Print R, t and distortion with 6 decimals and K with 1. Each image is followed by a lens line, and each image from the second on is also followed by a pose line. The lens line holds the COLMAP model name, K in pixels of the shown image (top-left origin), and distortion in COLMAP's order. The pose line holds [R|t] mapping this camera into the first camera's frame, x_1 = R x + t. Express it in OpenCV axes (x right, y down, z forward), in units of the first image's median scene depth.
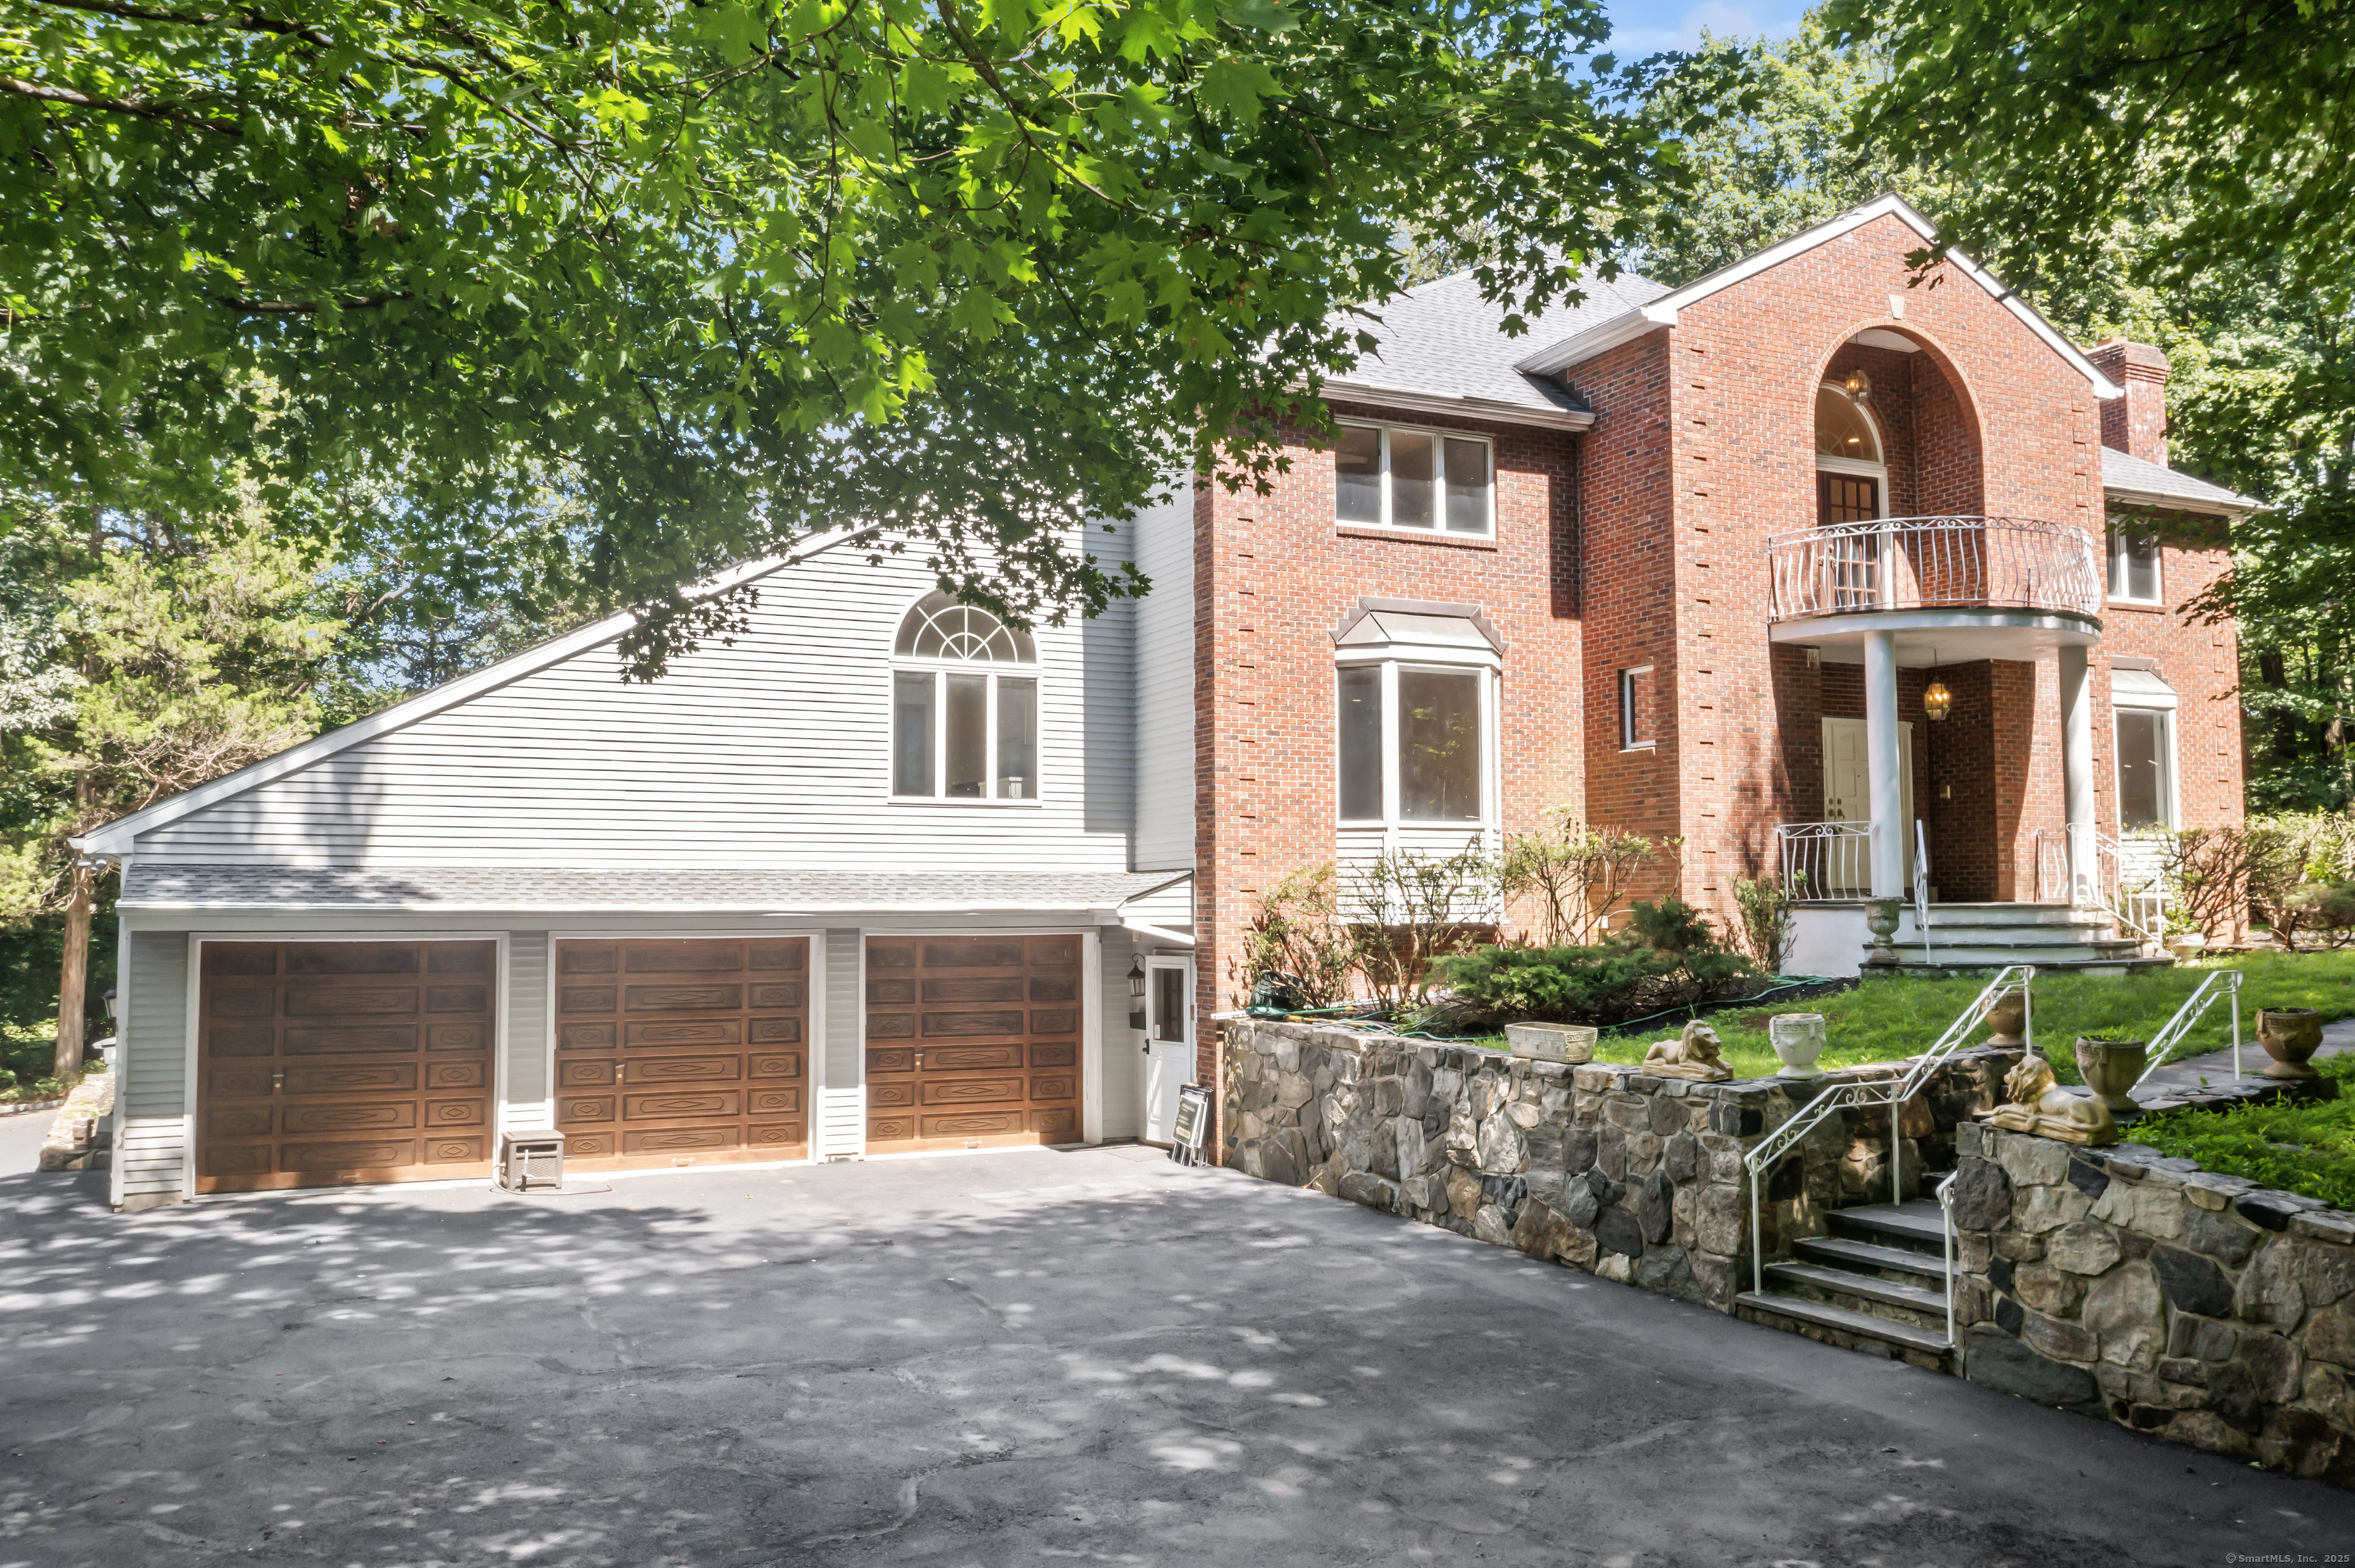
lens RADIAL K [[1864.7, 0, 1177.5], [0, 1864.7, 784.0], [0, 0, 1]] dist [-0.044962, 0.007988]
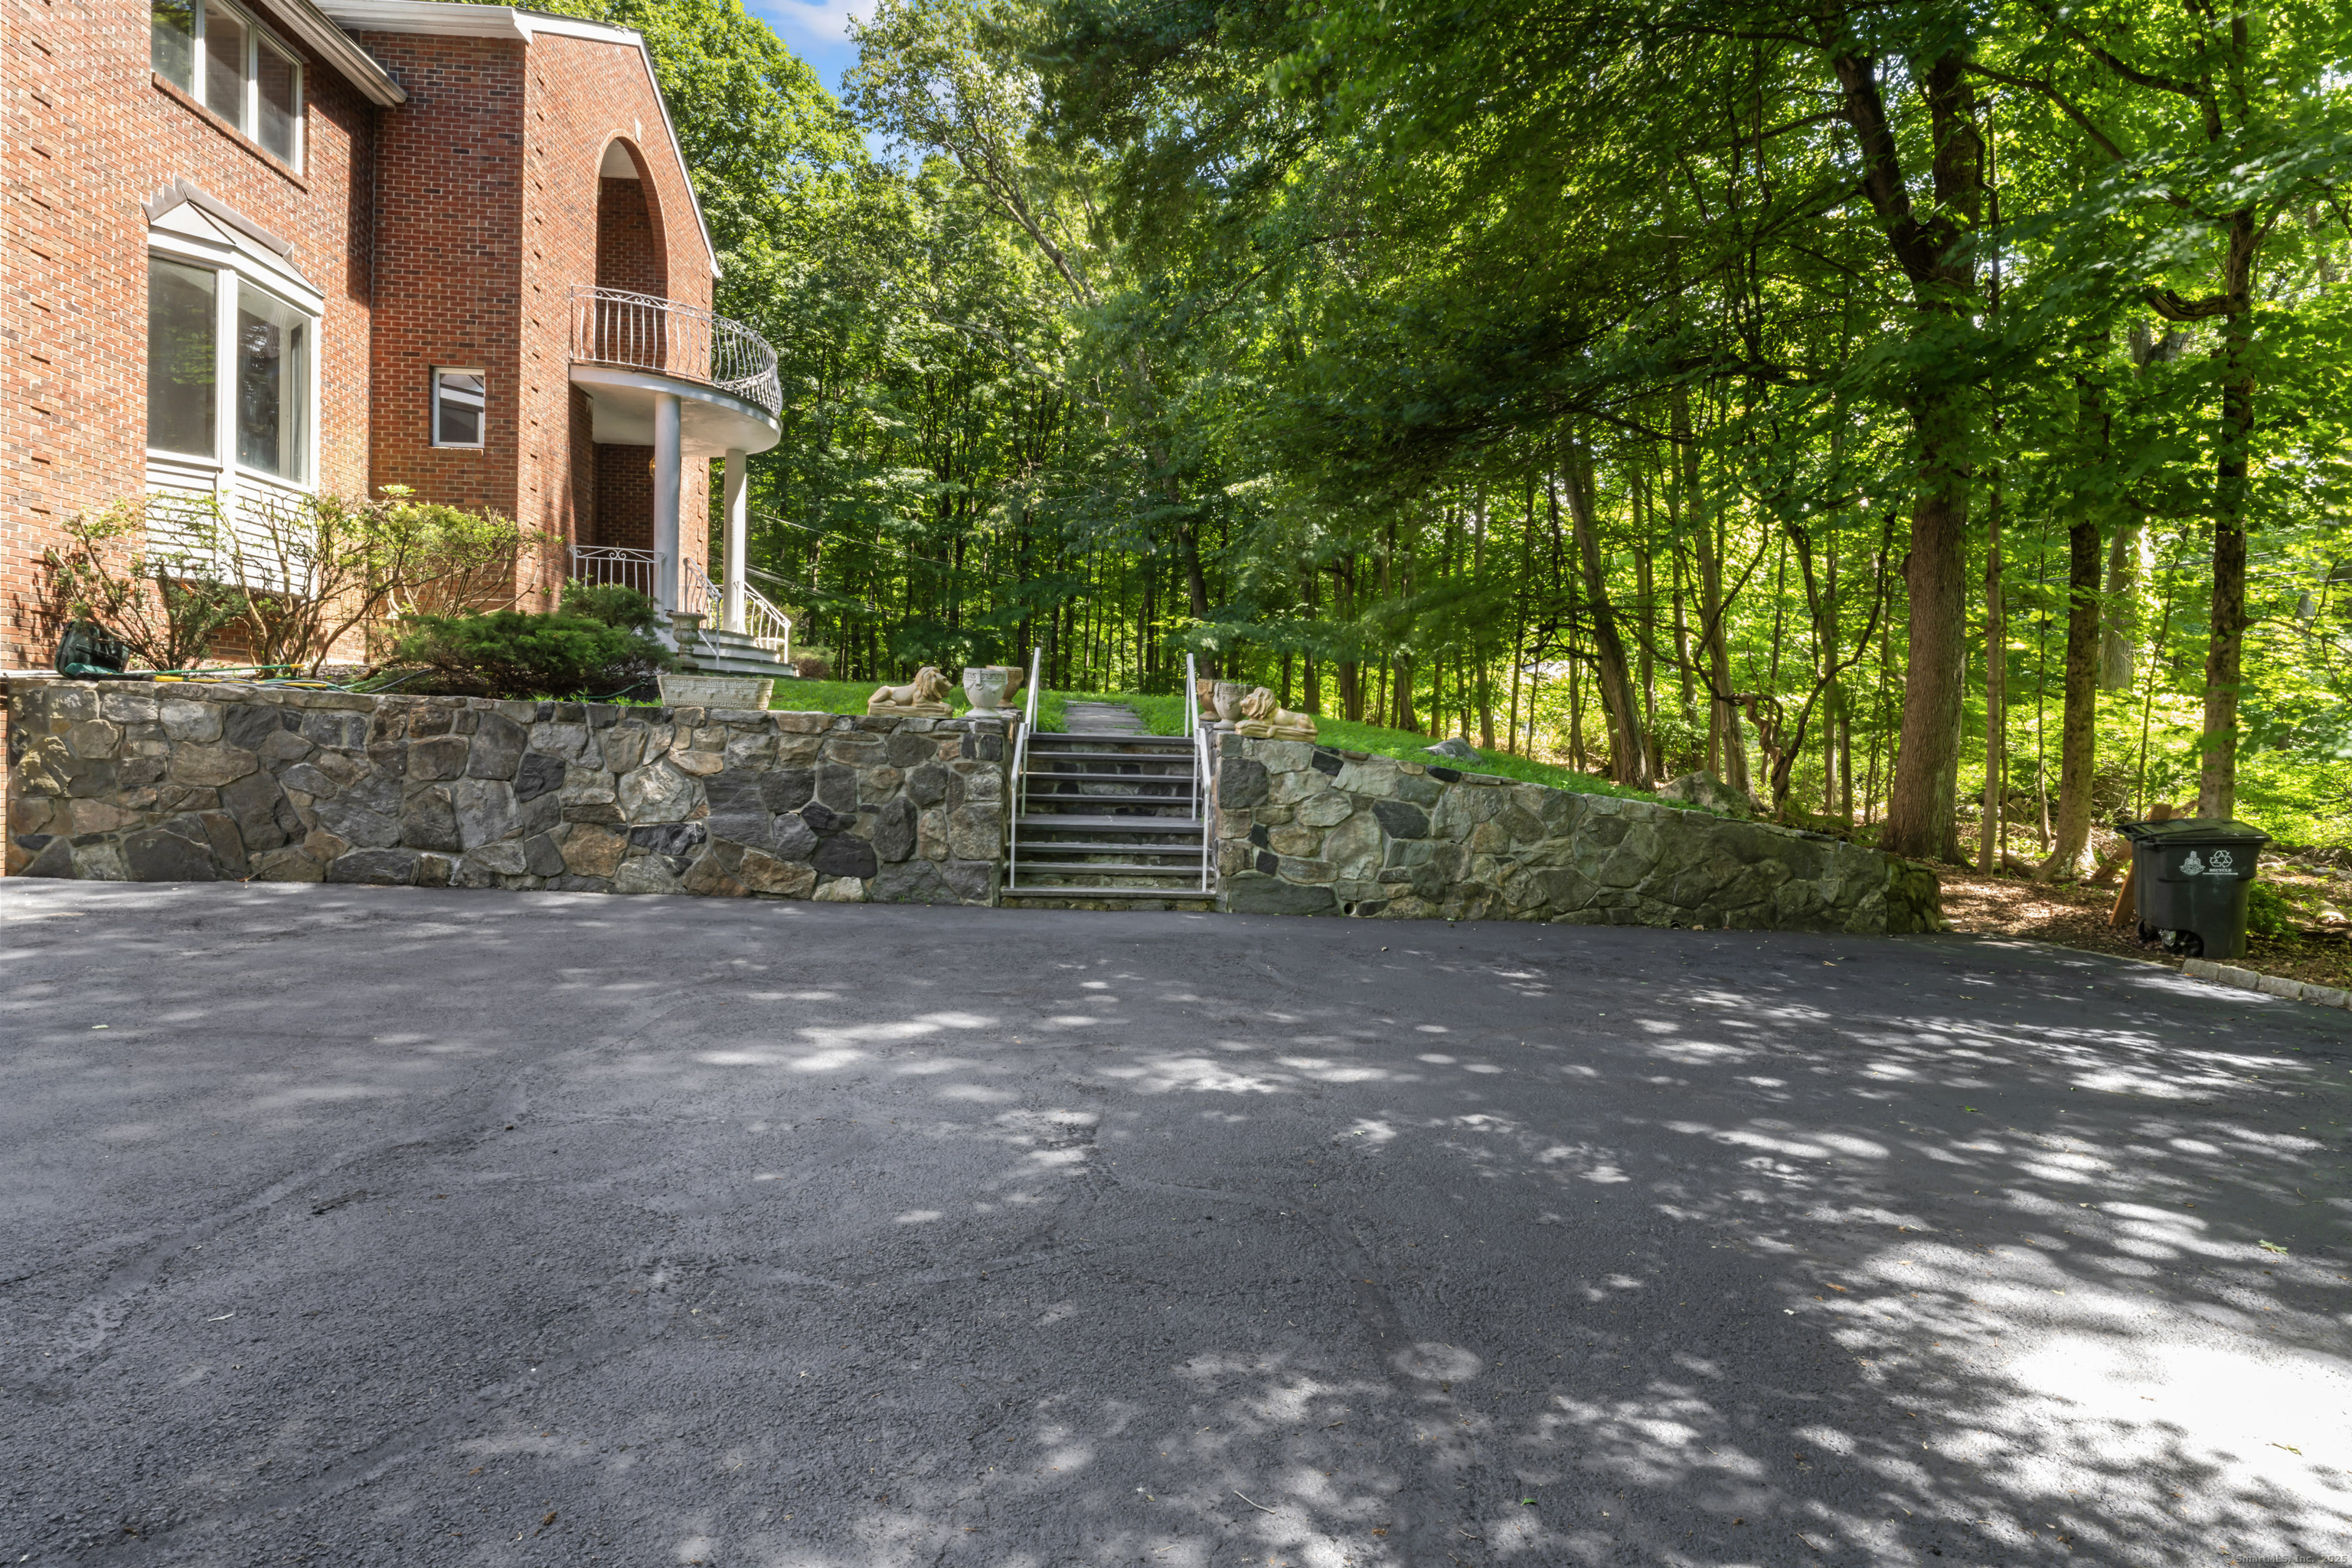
lens RADIAL K [[1210.7, 0, 1176.0], [0, 1210.7, 784.0], [0, 0, 1]] dist [-0.004232, -0.000752]
pose [[0.359620, -0.018929, 0.932907, -0.371418], [-0.092750, 0.994118, 0.055925, 0.143634], [-0.928478, -0.106639, 0.355749, 0.584045]]
